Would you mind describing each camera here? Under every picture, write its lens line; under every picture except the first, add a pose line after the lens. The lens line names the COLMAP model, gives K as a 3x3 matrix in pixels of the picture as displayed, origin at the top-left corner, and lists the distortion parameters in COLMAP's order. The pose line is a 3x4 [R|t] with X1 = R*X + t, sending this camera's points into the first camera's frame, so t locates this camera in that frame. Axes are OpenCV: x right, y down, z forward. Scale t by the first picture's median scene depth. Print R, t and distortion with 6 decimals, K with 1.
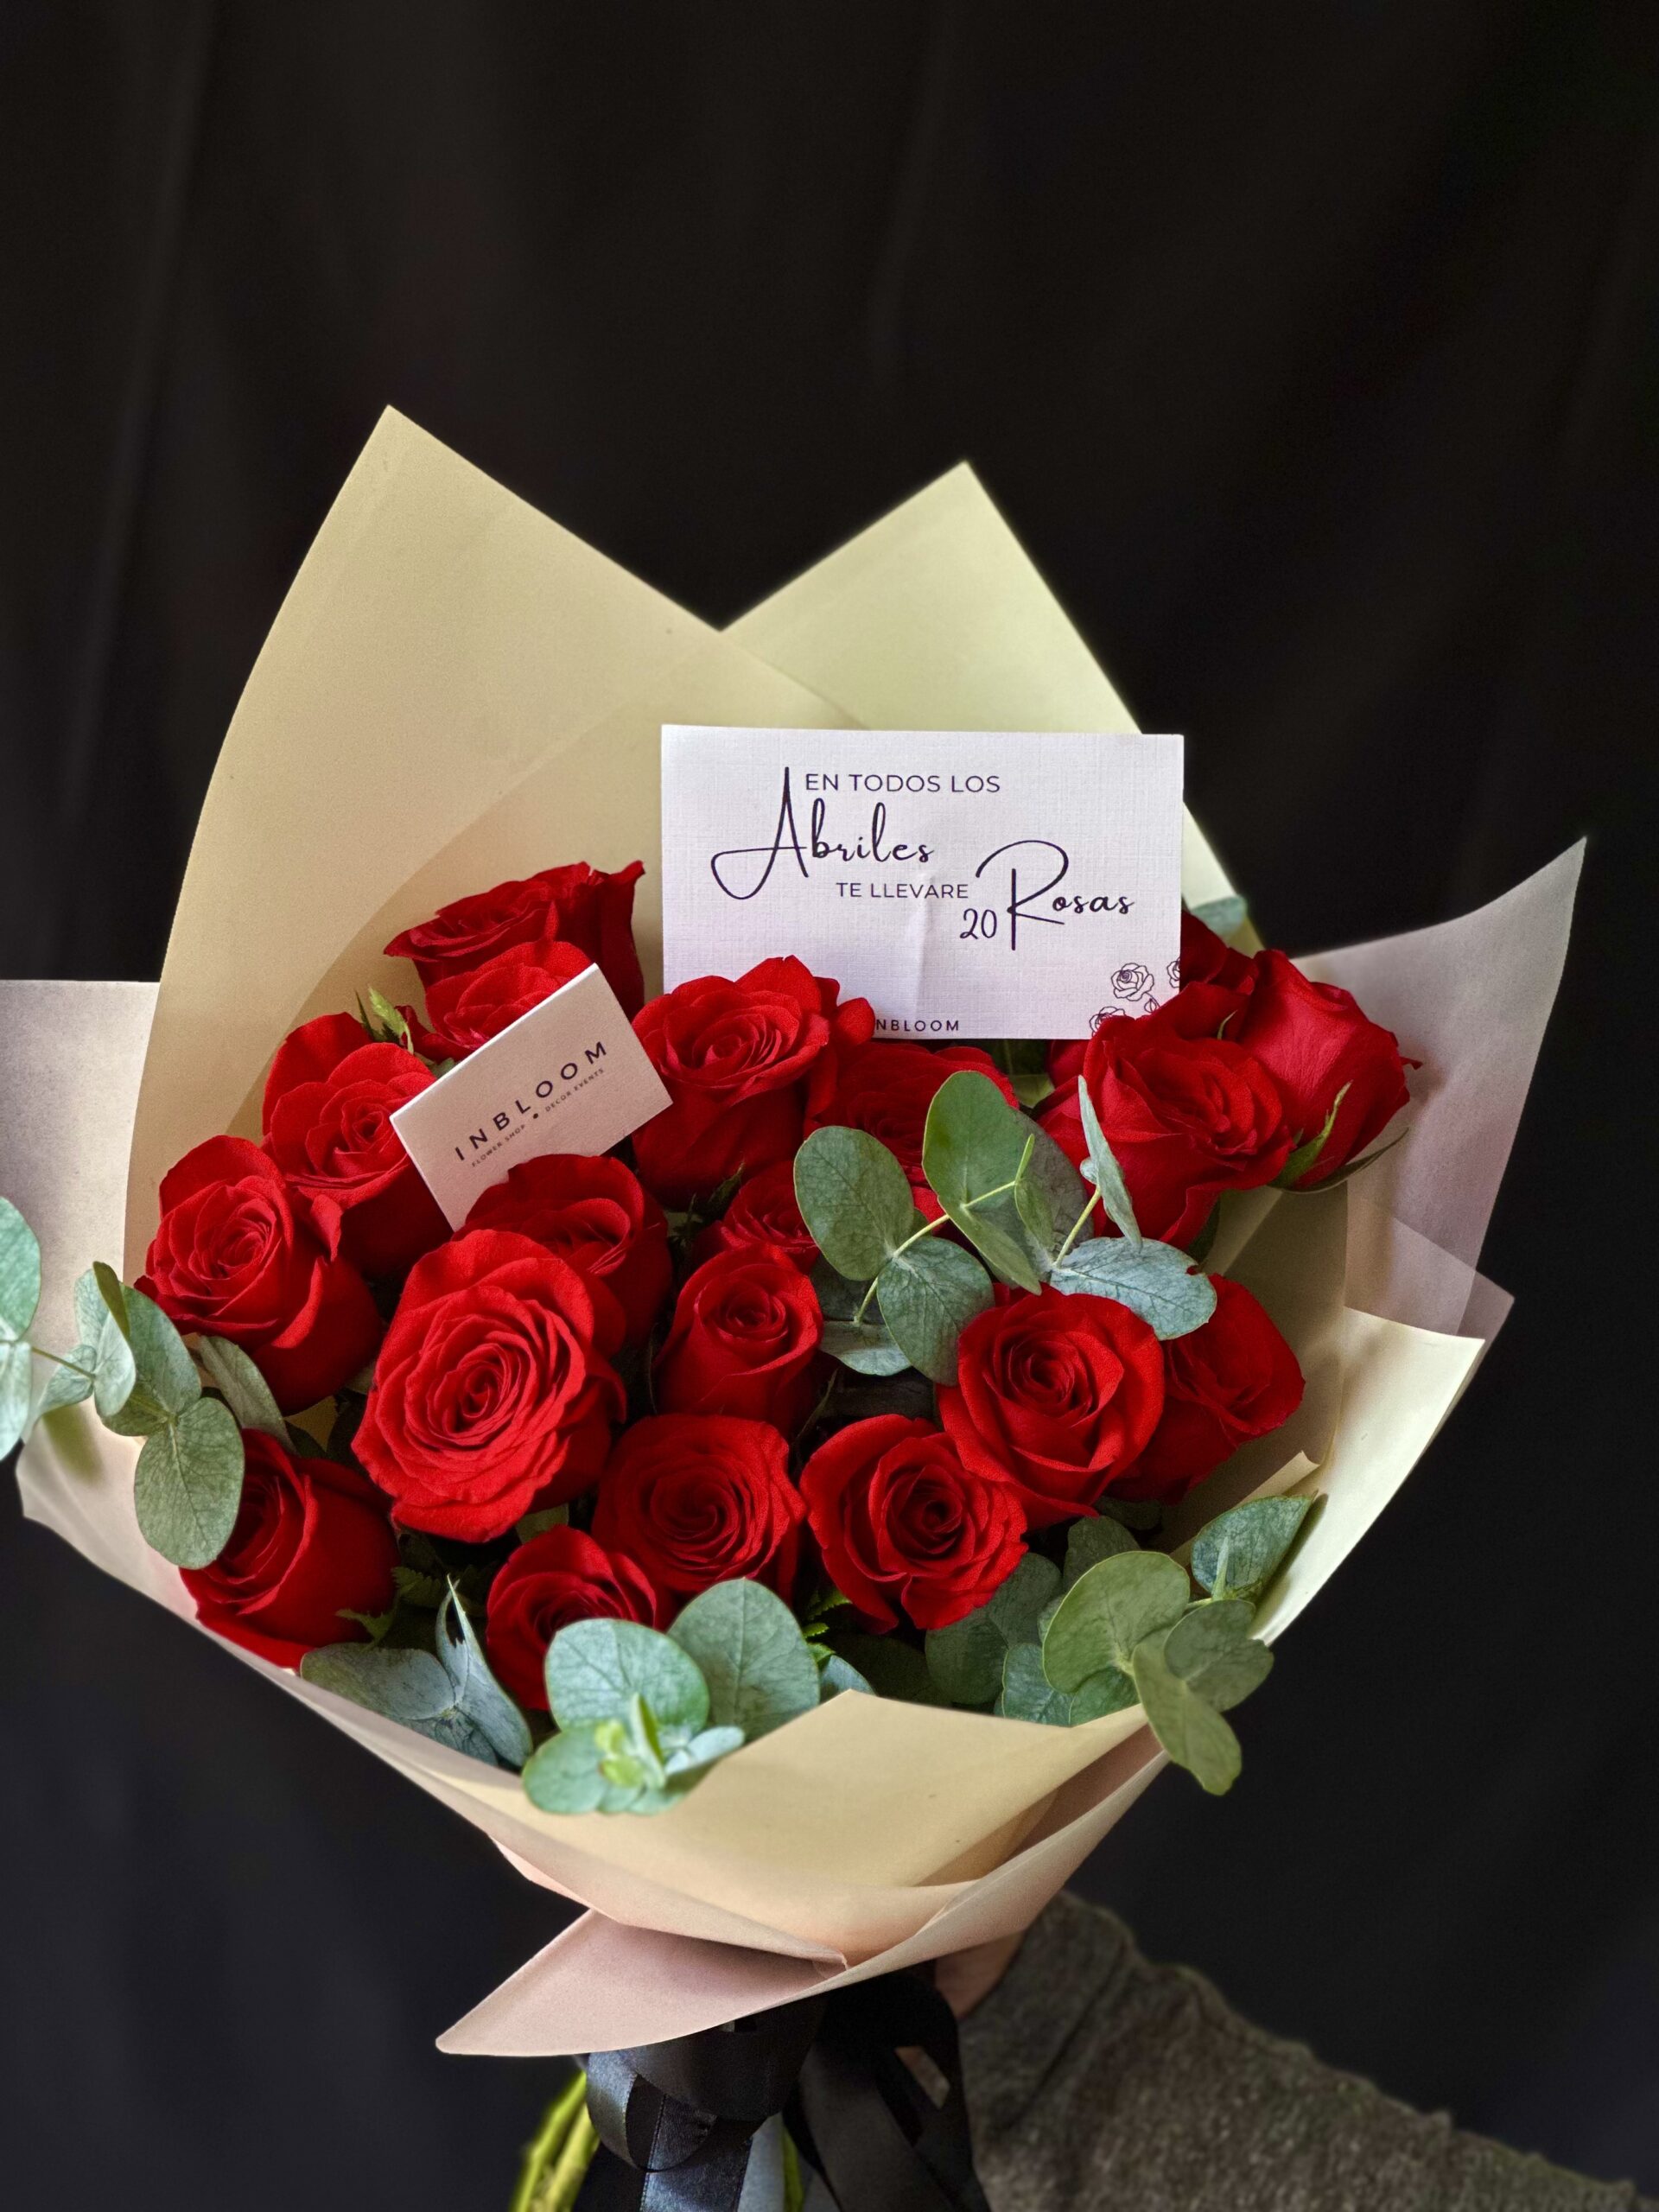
lens RADIAL K [[5423.8, 0, 829.5], [0, 5423.8, 1106.0], [0, 0, 1]] dist [-0.096565, 0.321469]
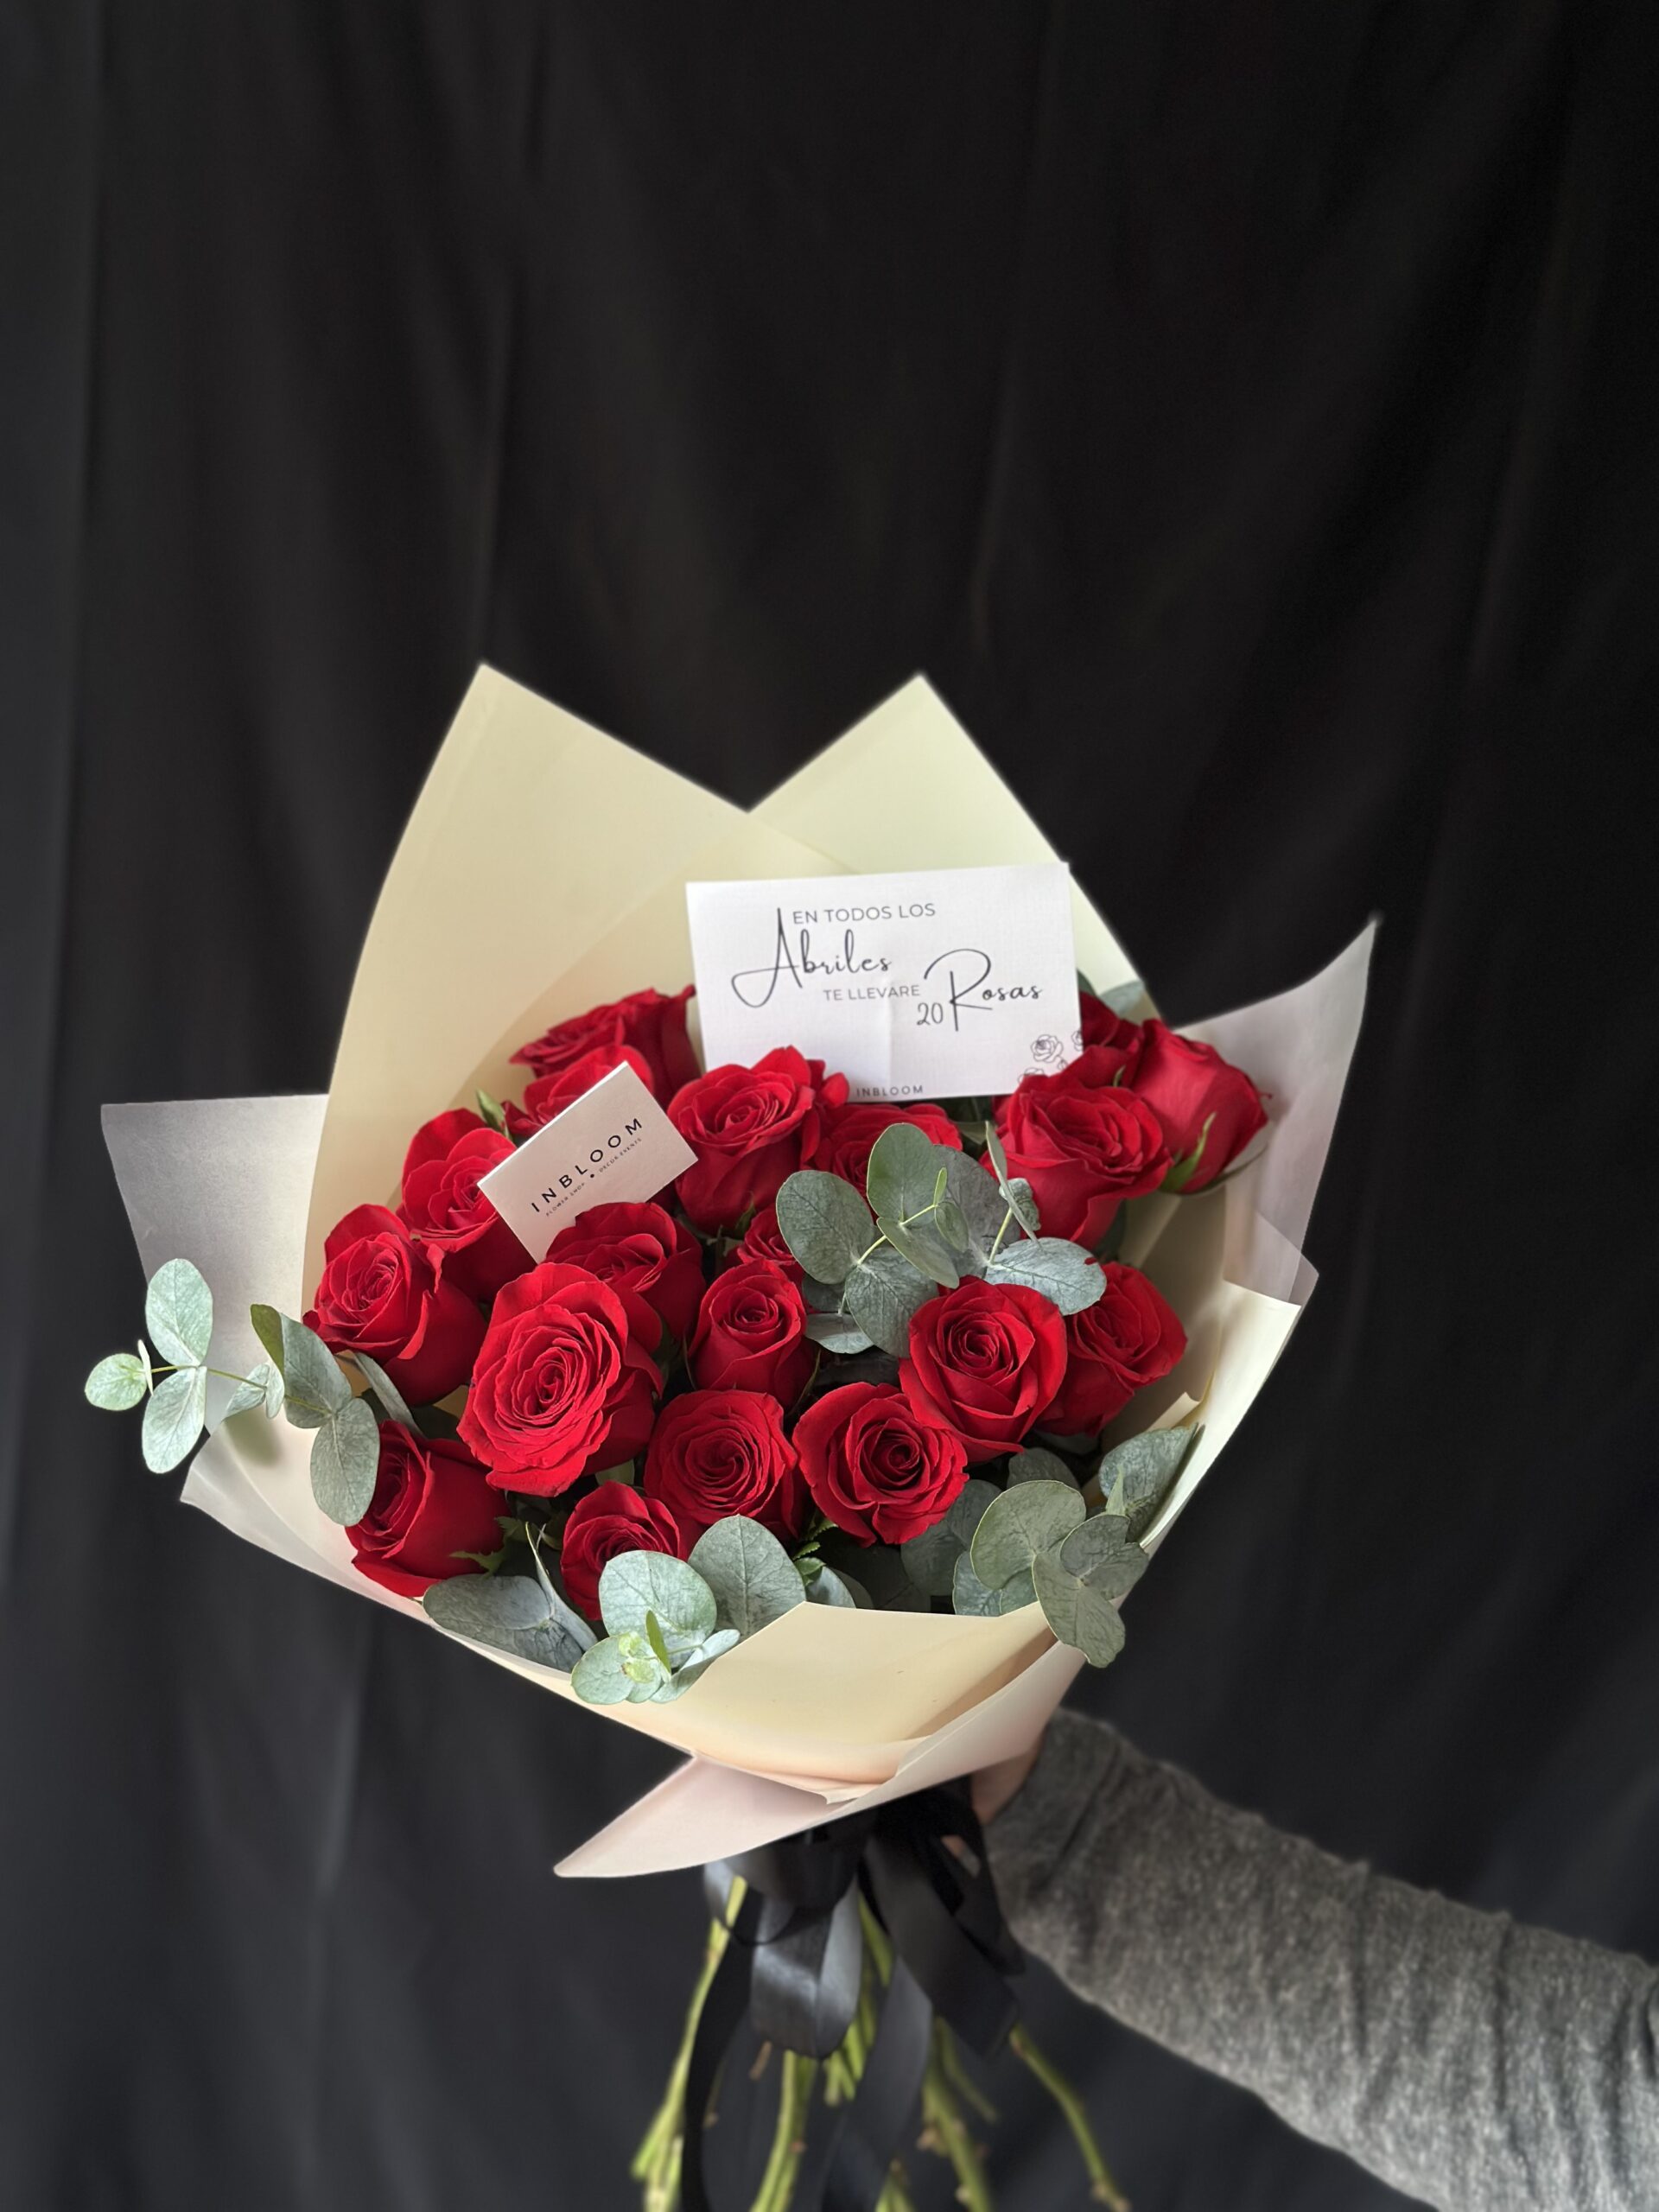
lens RADIAL K [[3079.6, 0, 829.5], [0, 3079.6, 1106.0], [0, 0, 1]] dist [-0.002107, -0.028236]
pose [[0.990967, -0.063860, -0.117922, 0.095921], [0.061925, 0.997880, -0.020006, 0.003516], [0.118949, 0.012523, 0.992821, 0.241611]]
